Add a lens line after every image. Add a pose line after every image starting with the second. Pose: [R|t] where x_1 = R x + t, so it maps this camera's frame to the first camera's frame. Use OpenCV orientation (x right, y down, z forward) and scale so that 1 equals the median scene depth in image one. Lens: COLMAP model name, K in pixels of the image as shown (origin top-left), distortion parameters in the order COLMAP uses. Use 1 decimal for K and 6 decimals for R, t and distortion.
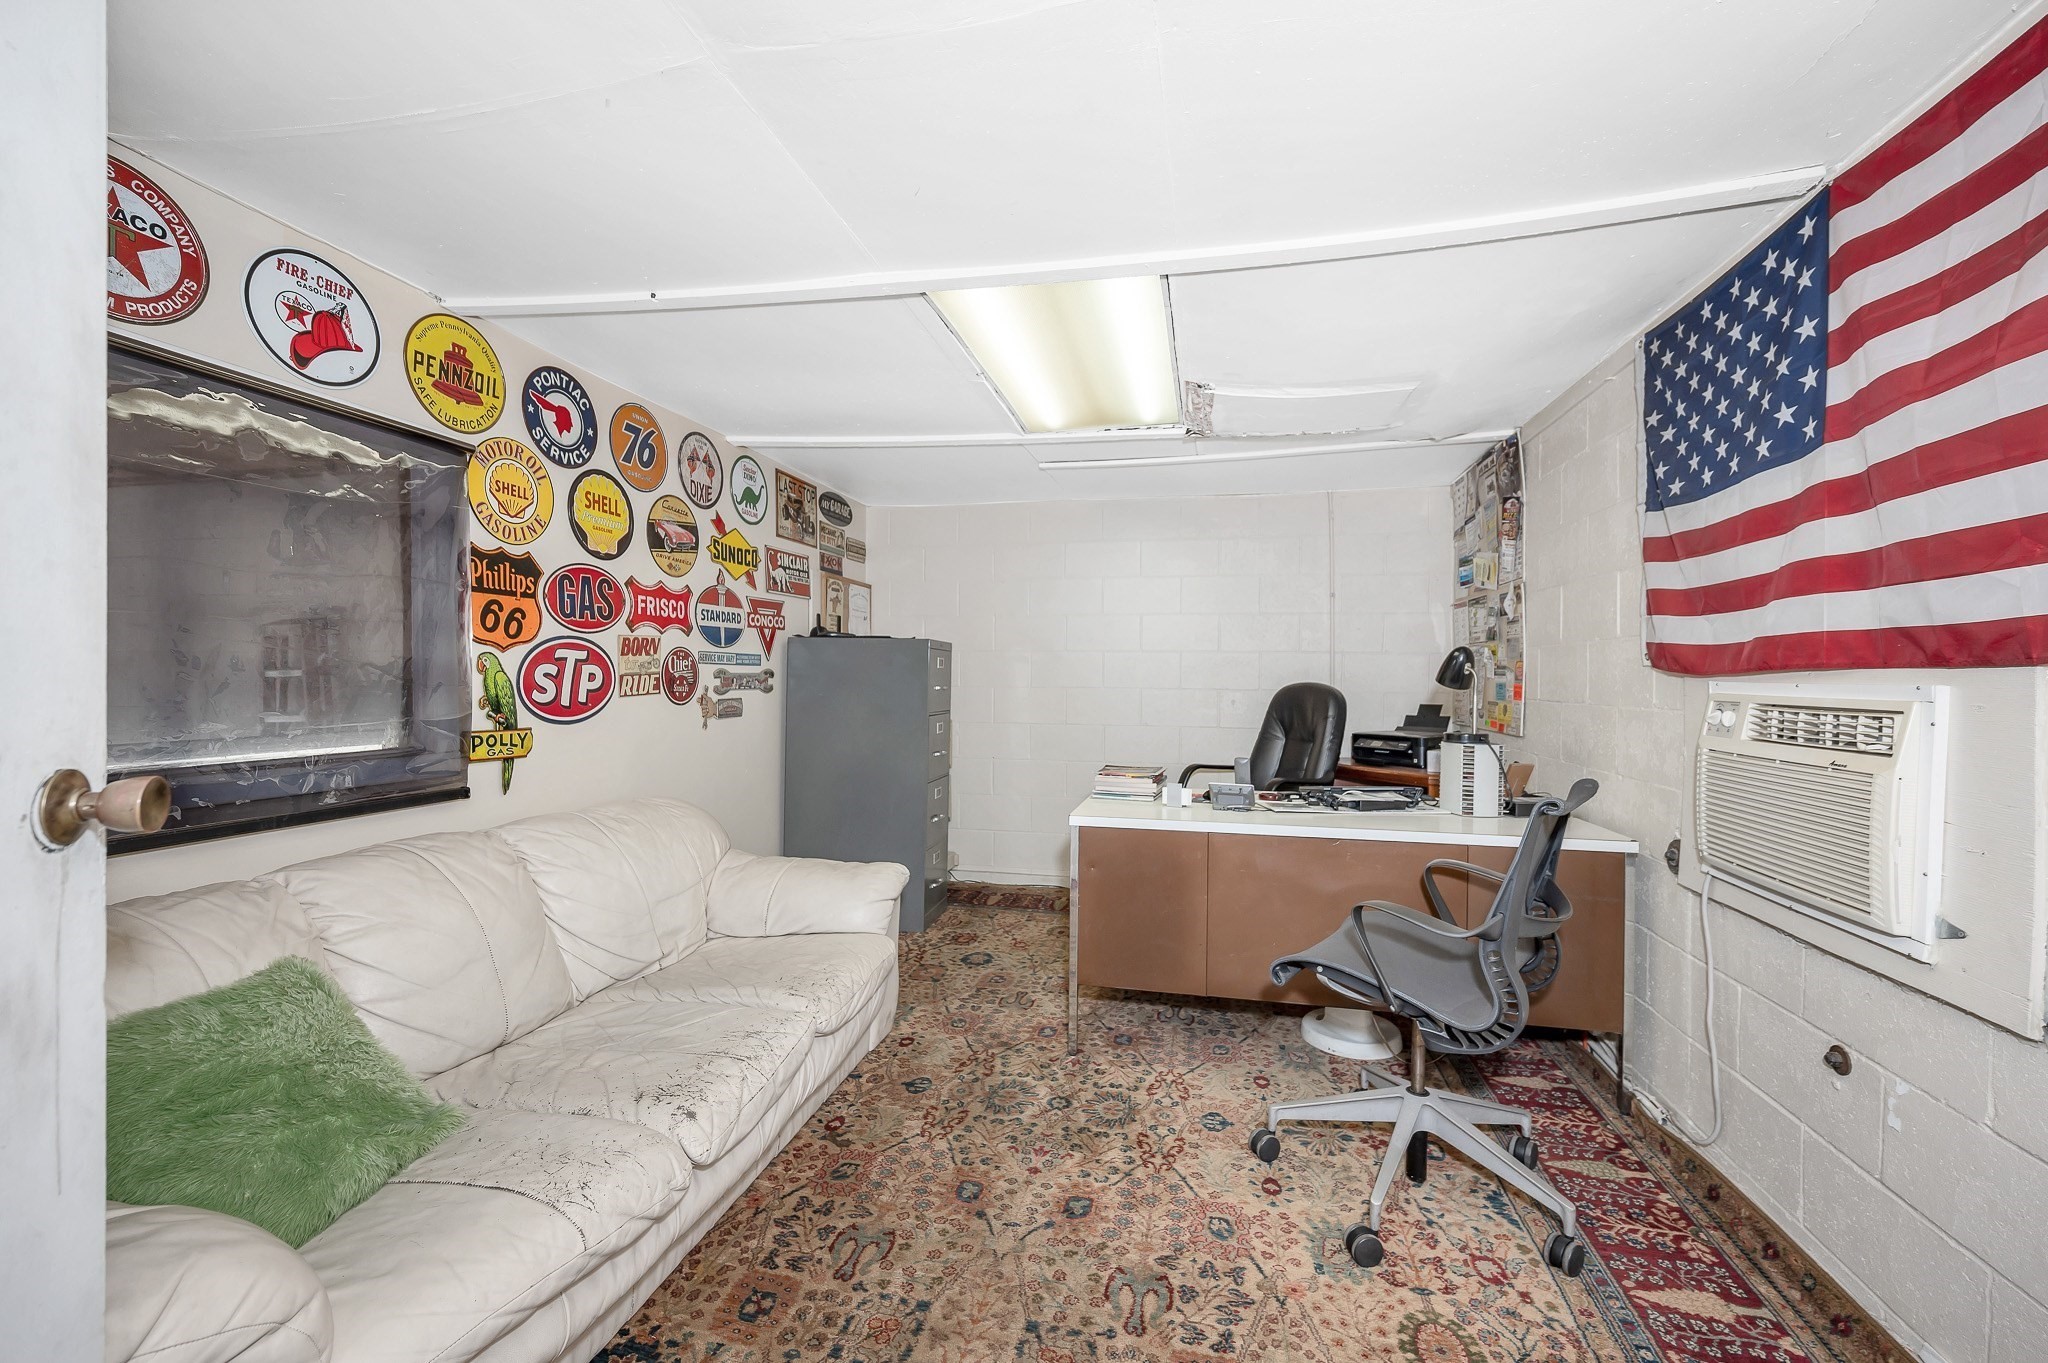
lens RADIAL K [[860.3, 0, 998.5], [0, 860.3, 687.1], [0, 0, 1]] dist [-0.002809, -0.000514]
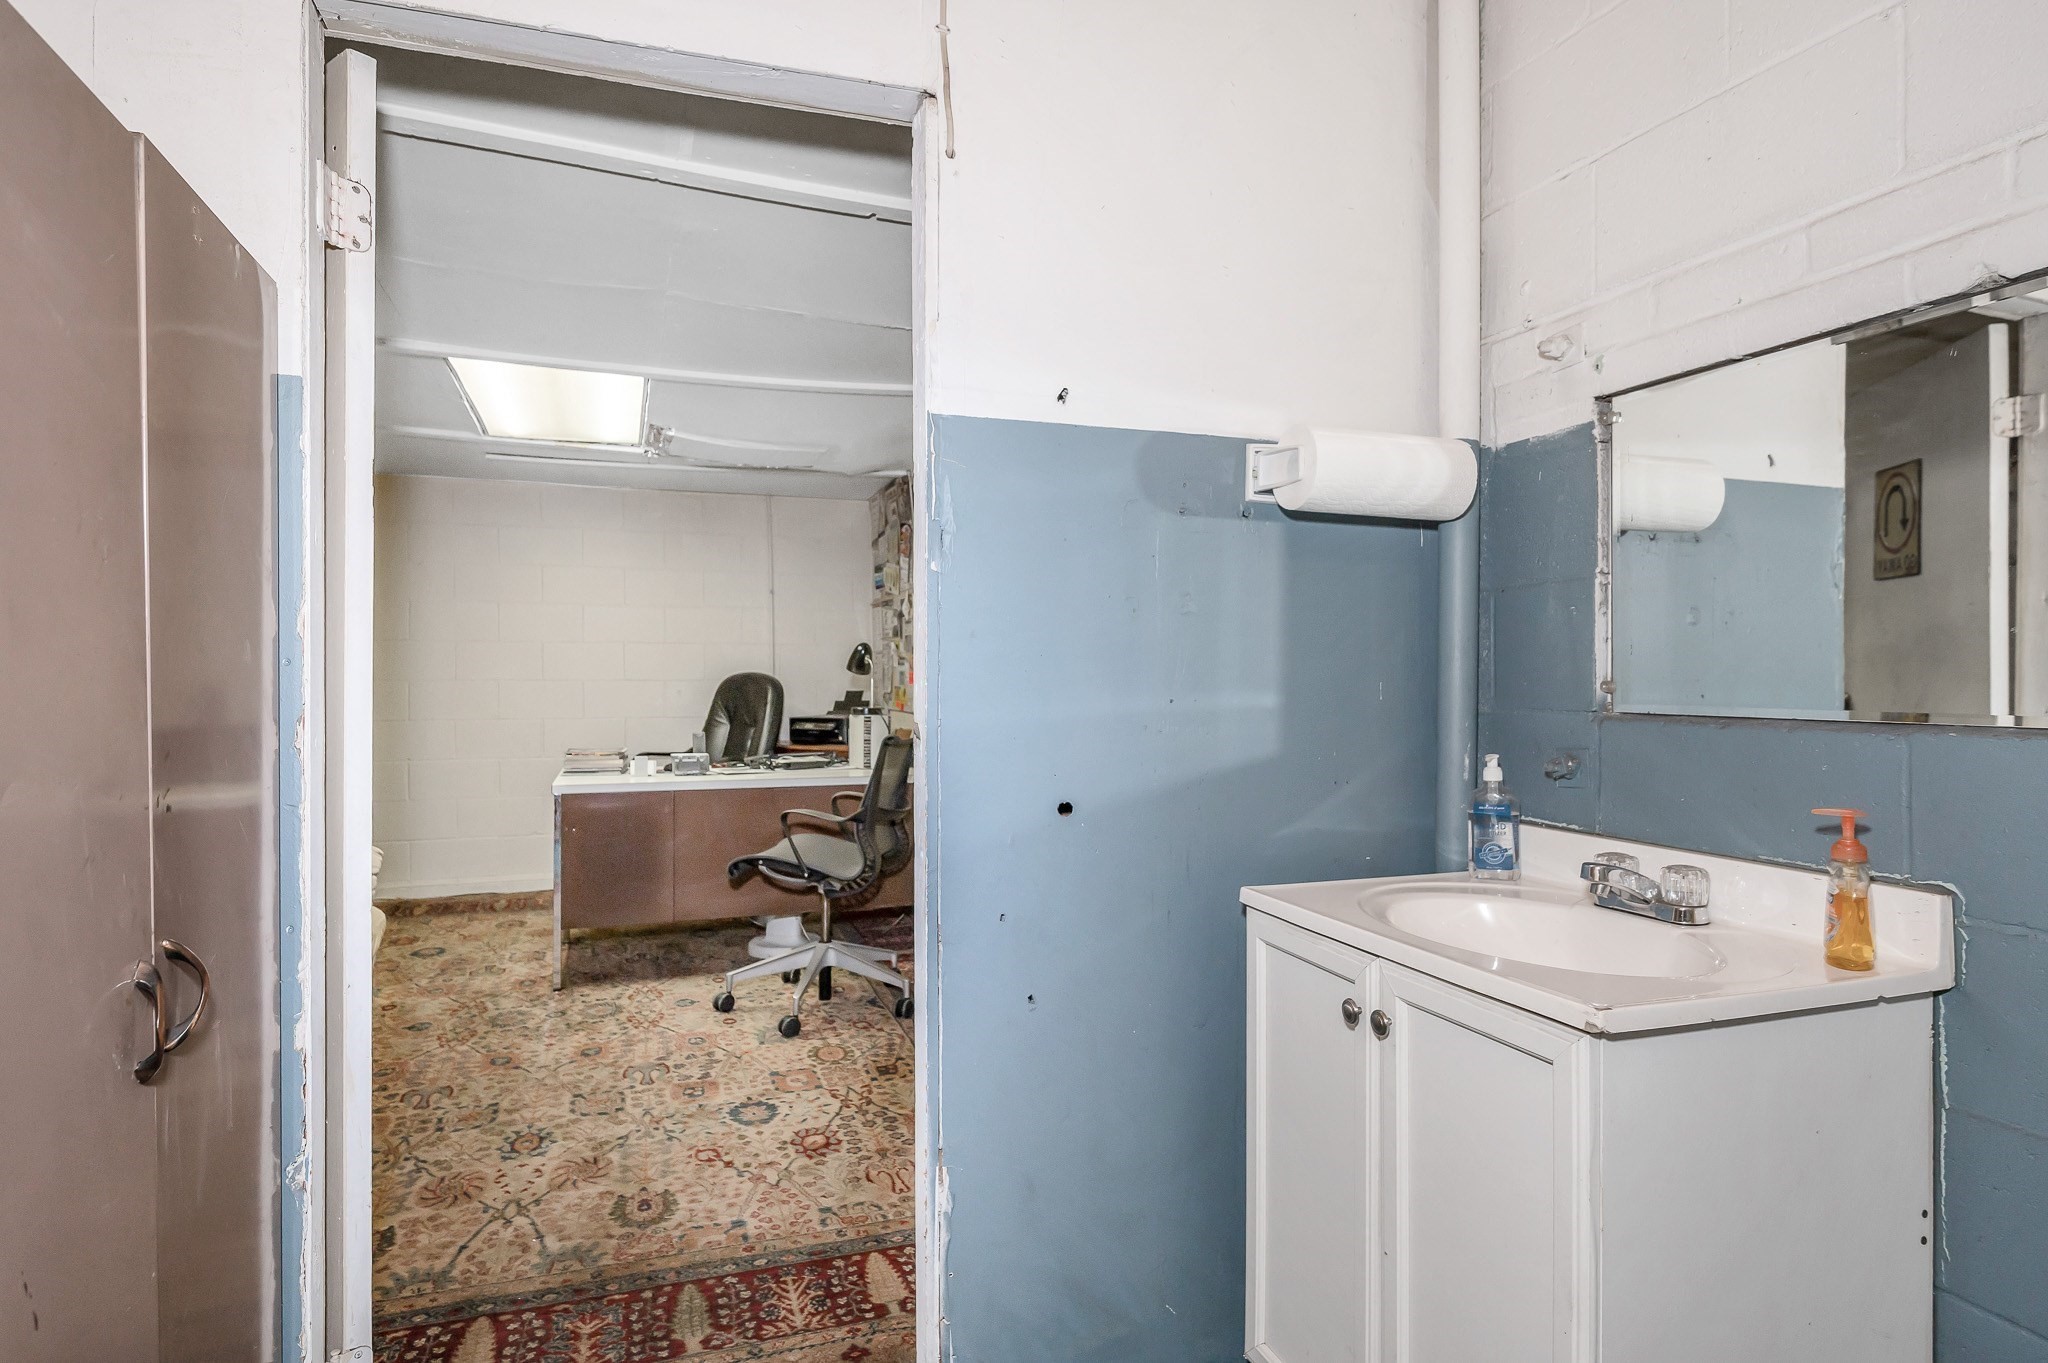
lens RADIAL K [[1085.7, 0, 1034.0], [0, 1085.7, 676.9], [0, 0, 1]] dist [-0.001193, 0.000538]
pose [[0.824543, -0.007701, 0.565748, -0.265001], [0.011130, 0.999935, -0.002610, 0.018008], [-0.565690, 0.008448, 0.824574, -0.733365]]
